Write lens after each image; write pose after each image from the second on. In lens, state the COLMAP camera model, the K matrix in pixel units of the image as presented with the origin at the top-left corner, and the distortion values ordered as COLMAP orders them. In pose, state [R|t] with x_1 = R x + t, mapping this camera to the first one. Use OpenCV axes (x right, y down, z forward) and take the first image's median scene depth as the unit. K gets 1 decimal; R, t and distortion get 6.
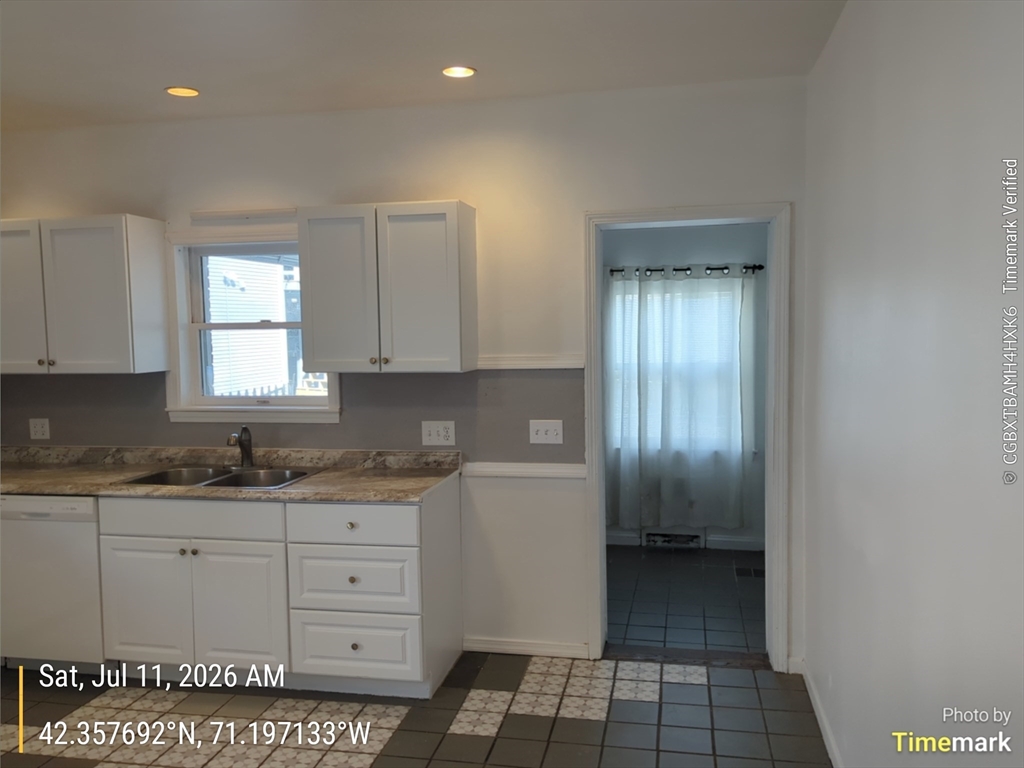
lens RADIAL K [[838.3, 0, 507.5], [0, 838.3, 385.1], [0, 0, 1]] dist [0.072319, -0.074549]
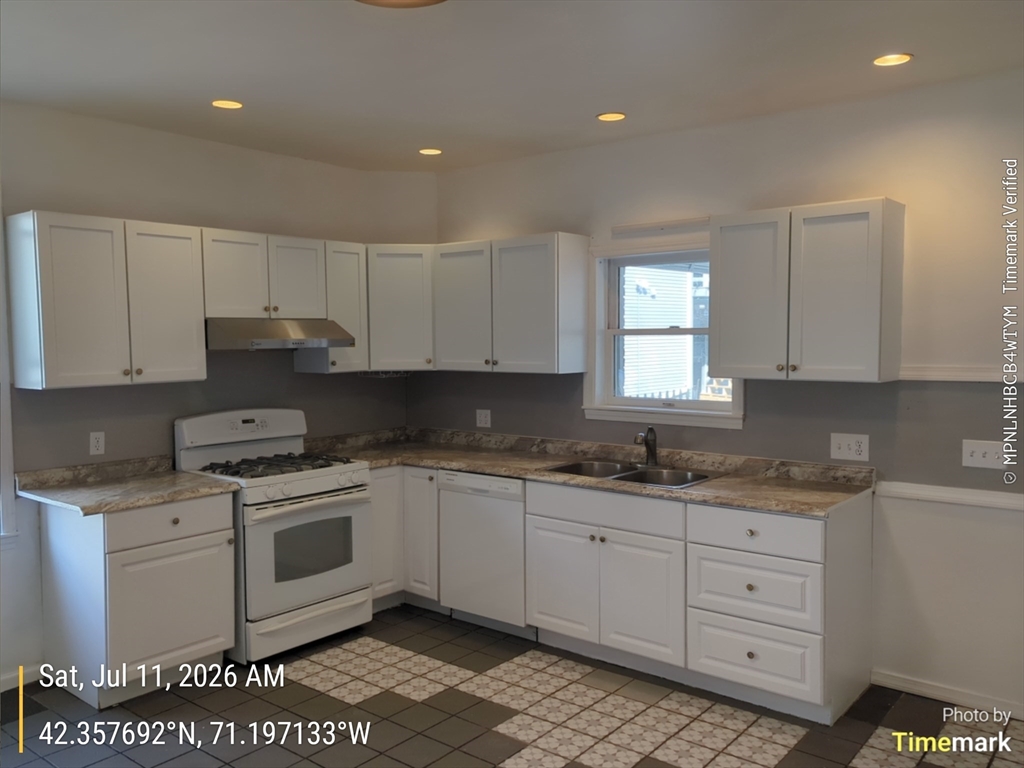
lens RADIAL K [[838.3, 0, 507.5], [0, 838.3, 385.1], [0, 0, 1]] dist [0.072319, -0.074549]
pose [[0.889509, 0.036776, -0.455435, 0.005893], [-0.040337, 0.999184, 0.001901, 0.002145], [0.455134, 0.016680, 0.890267, -0.018095]]
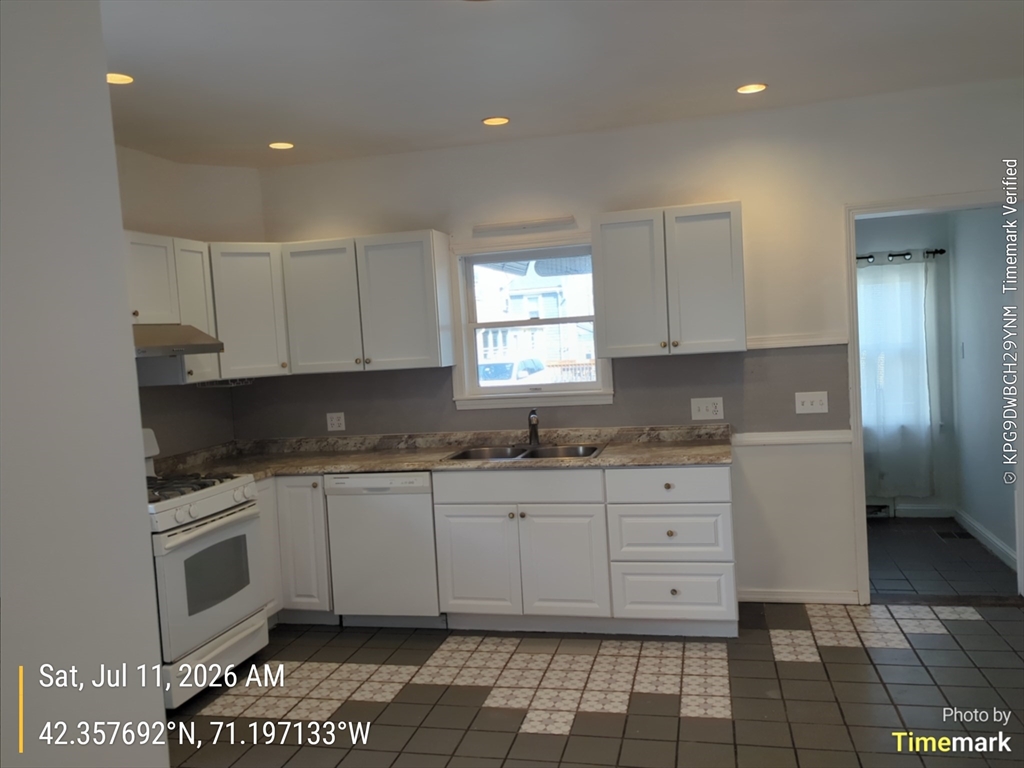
lens RADIAL K [[838.3, 0, 507.5], [0, 838.3, 385.1], [0, 0, 1]] dist [0.072319, -0.074549]
pose [[0.998461, -0.041692, -0.036563, -0.314485], [0.041235, 0.999063, -0.013152, 0.030516], [0.037078, 0.011624, 0.999245, -0.141102]]
